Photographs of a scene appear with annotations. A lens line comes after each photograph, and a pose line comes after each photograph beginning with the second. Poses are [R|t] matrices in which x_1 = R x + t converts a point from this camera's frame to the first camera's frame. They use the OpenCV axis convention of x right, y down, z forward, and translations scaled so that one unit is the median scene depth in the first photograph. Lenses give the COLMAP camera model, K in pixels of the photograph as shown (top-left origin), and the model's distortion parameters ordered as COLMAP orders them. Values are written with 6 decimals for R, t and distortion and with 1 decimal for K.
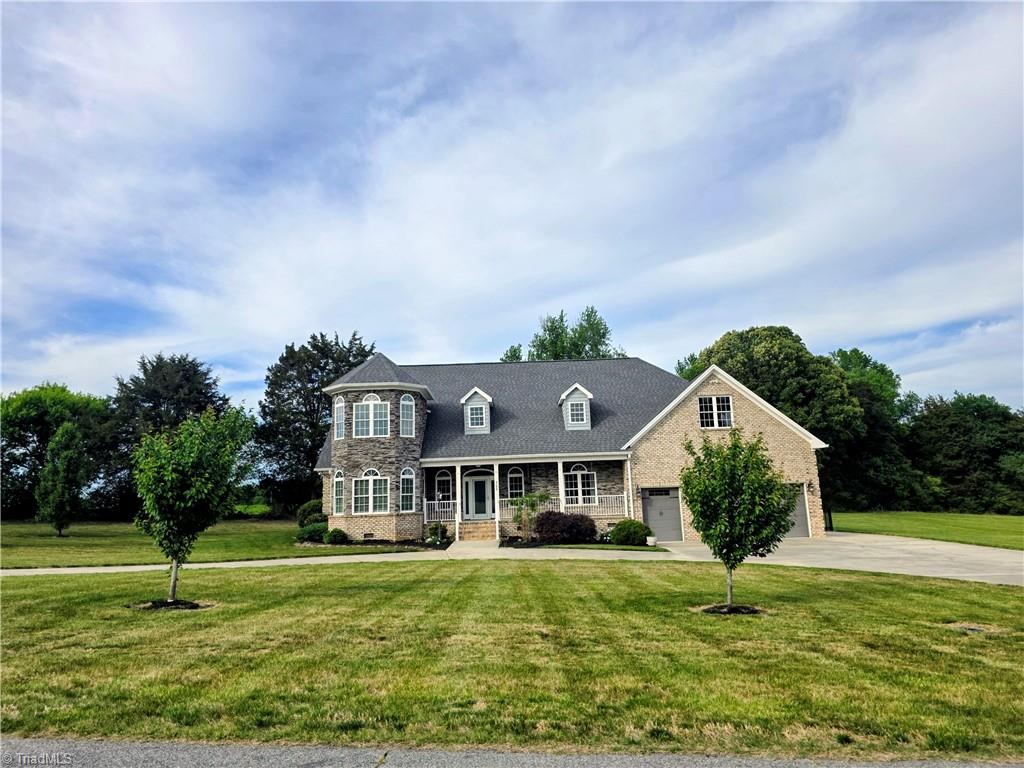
lens RADIAL K [[668.0, 0, 512.0], [0, 668.0, 384.0], [0, 0, 1]] dist [0.063931, 0.000293]
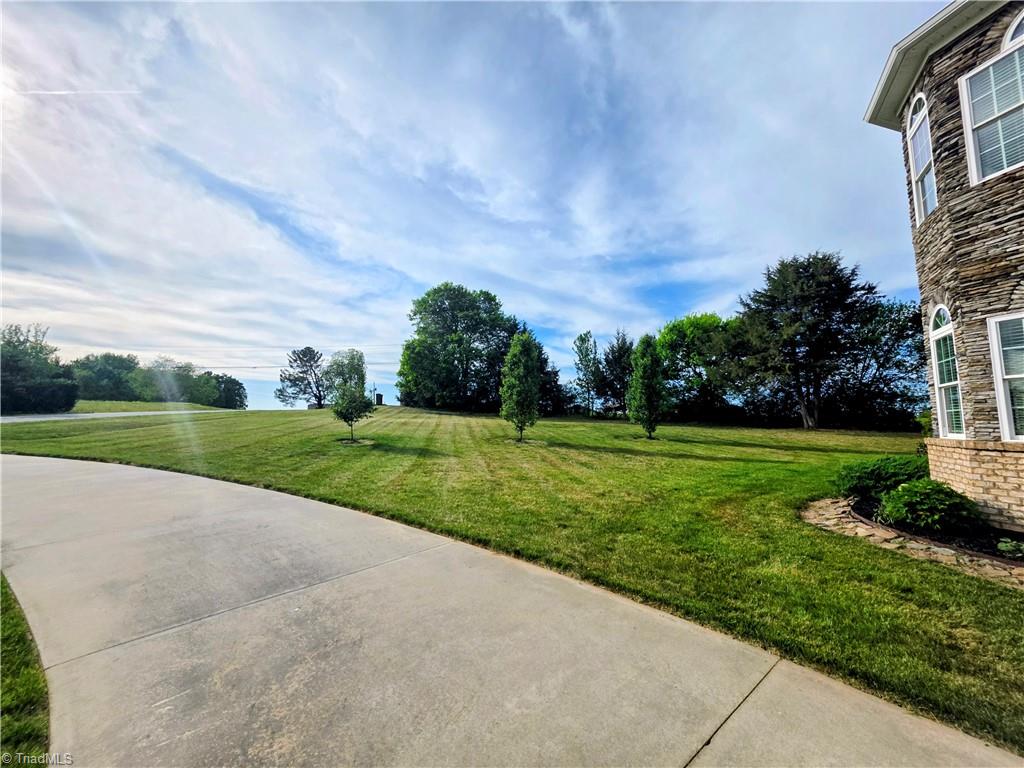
lens RADIAL K [[403.1, 0, 512.0], [0, 403.1, 384.0], [0, 0, 1]] dist [0.000218, -0.000084]
pose [[0.250216, -0.064022, -0.966071, -0.120164], [0.151229, 0.988148, -0.026317, 0.140683], [0.956306, -0.139513, 0.256933, 0.743957]]
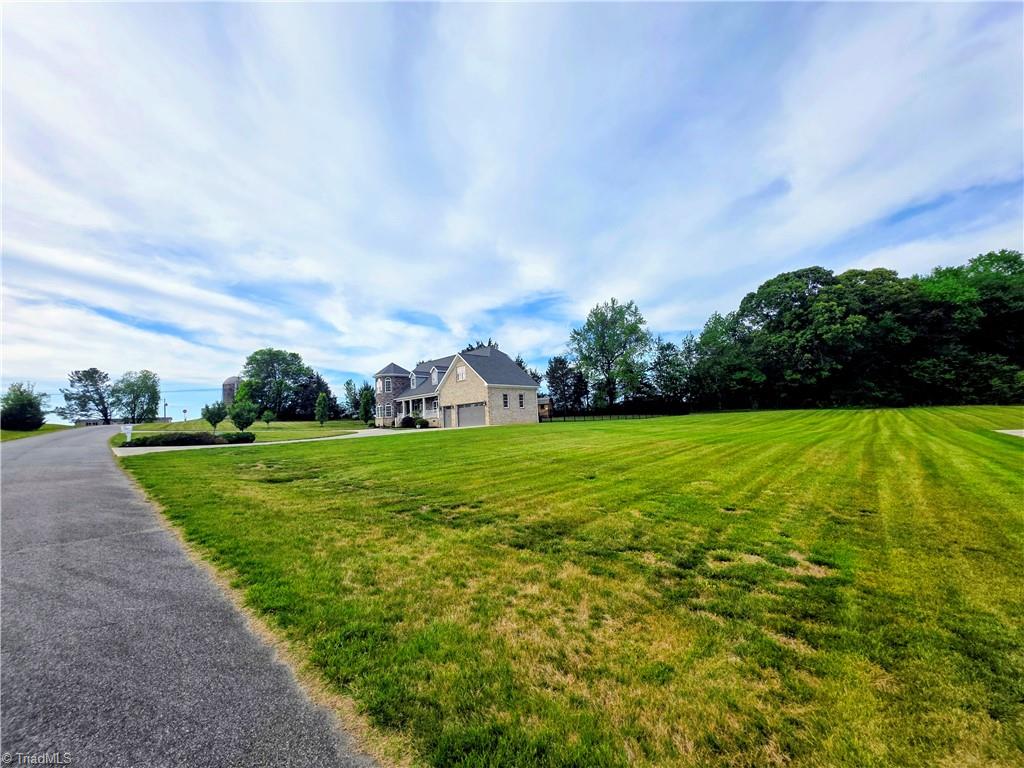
lens RADIAL K [[403.1, 0, 512.0], [0, 403.1, 384.0], [0, 0, 1]] dist [0.000218, -0.000084]
pose [[0.712053, -0.067949, -0.698830, 1.416283], [0.147129, 0.987649, 0.053882, 0.027808], [0.686537, -0.141185, 0.713255, 0.112091]]
